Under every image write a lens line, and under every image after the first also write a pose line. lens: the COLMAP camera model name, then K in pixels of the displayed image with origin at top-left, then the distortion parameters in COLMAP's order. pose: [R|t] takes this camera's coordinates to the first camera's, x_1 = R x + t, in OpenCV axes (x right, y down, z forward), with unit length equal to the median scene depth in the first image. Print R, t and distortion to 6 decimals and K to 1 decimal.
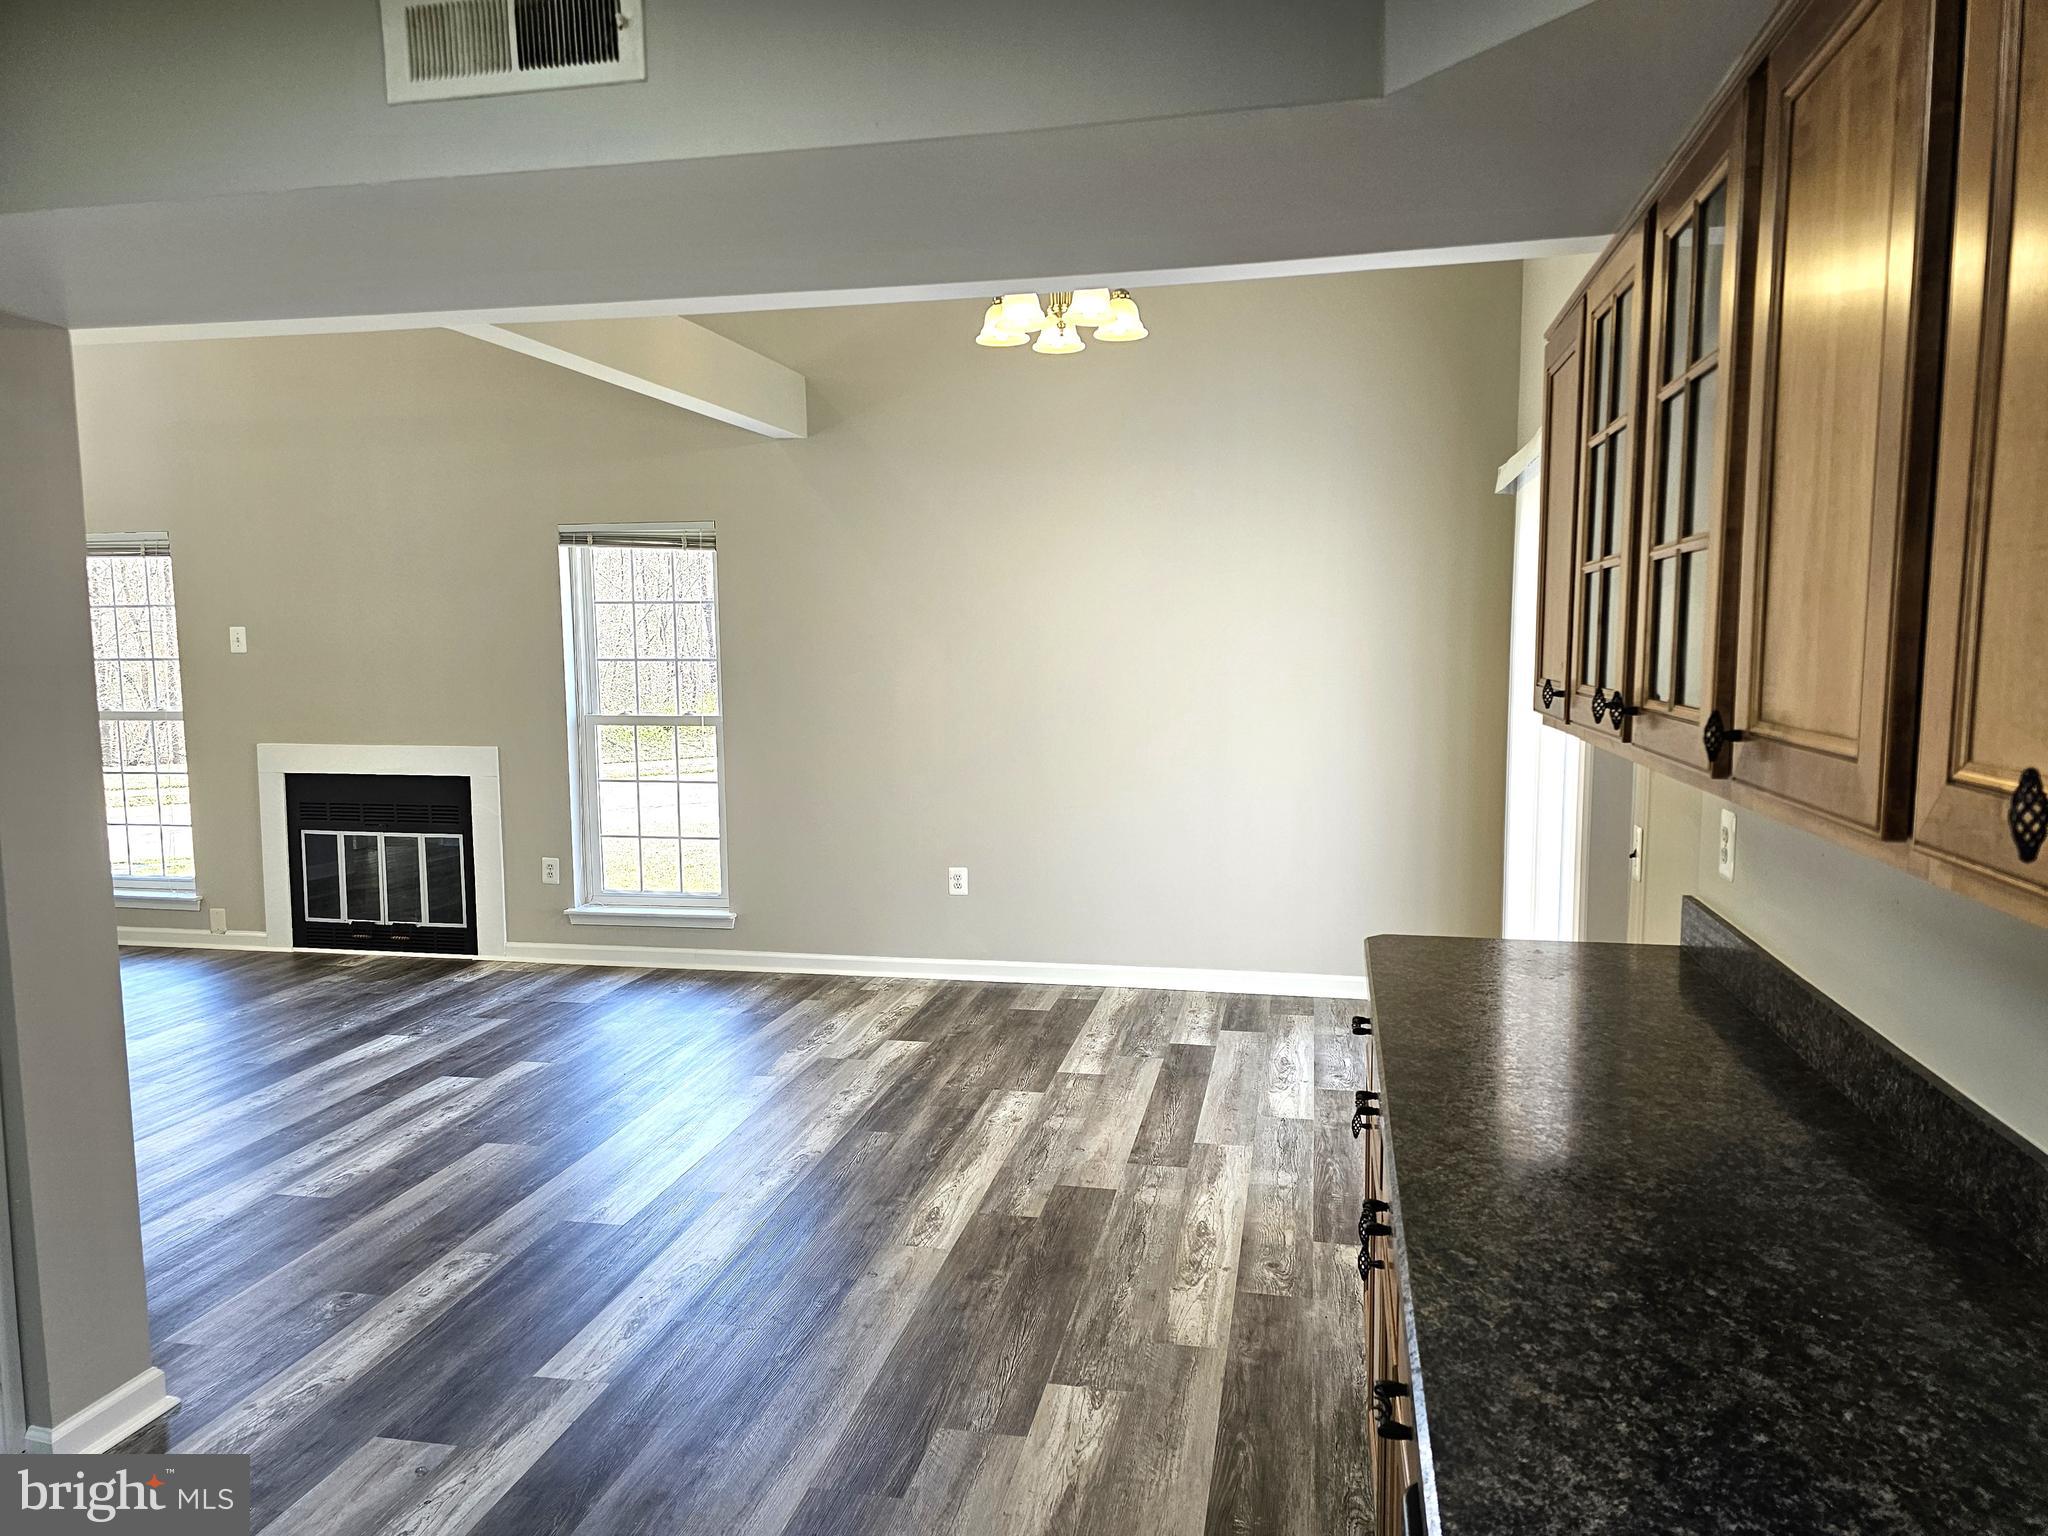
lens RADIAL K [[1360.5, 0, 1042.9], [0, 1360.5, 788.5], [0, 0, 1]] dist [0.074113, -0.064960]
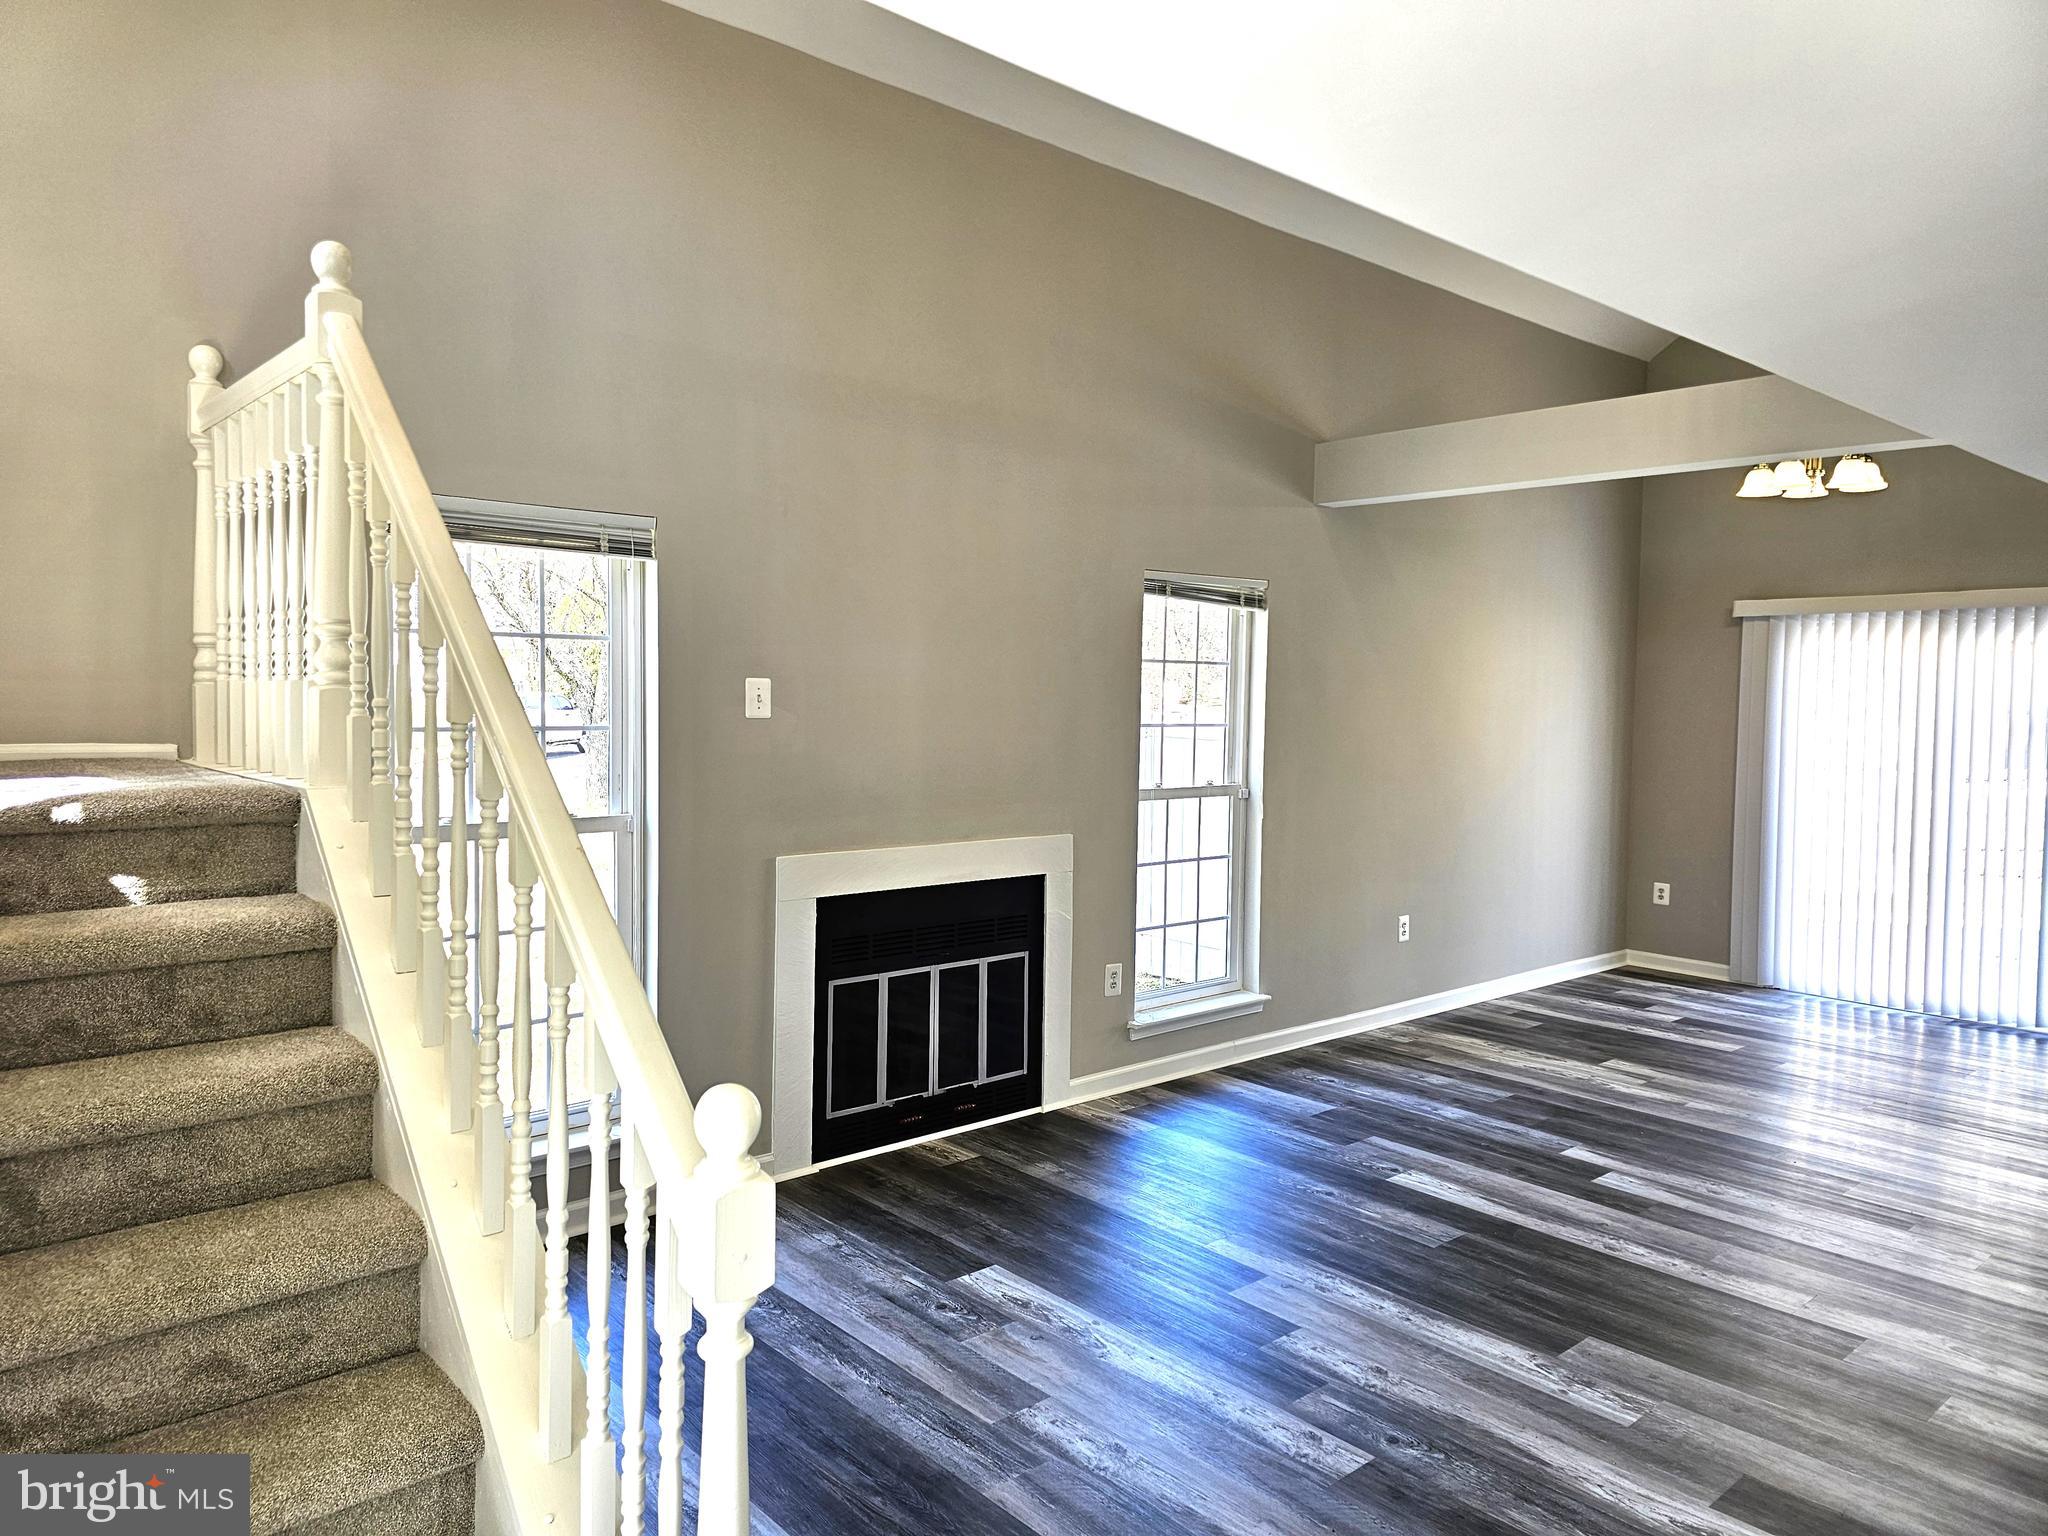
lens RADIAL K [[1360.5, 0, 1002.7], [0, 1360.5, 739.2], [0, 0, 1]] dist [0.074113, -0.064960]
pose [[0.607923, -0.011117, 0.793918, -1.260167], [0.067468, 0.997009, -0.037702, -0.069865], [-0.791124, 0.076484, 0.606855, 0.653091]]
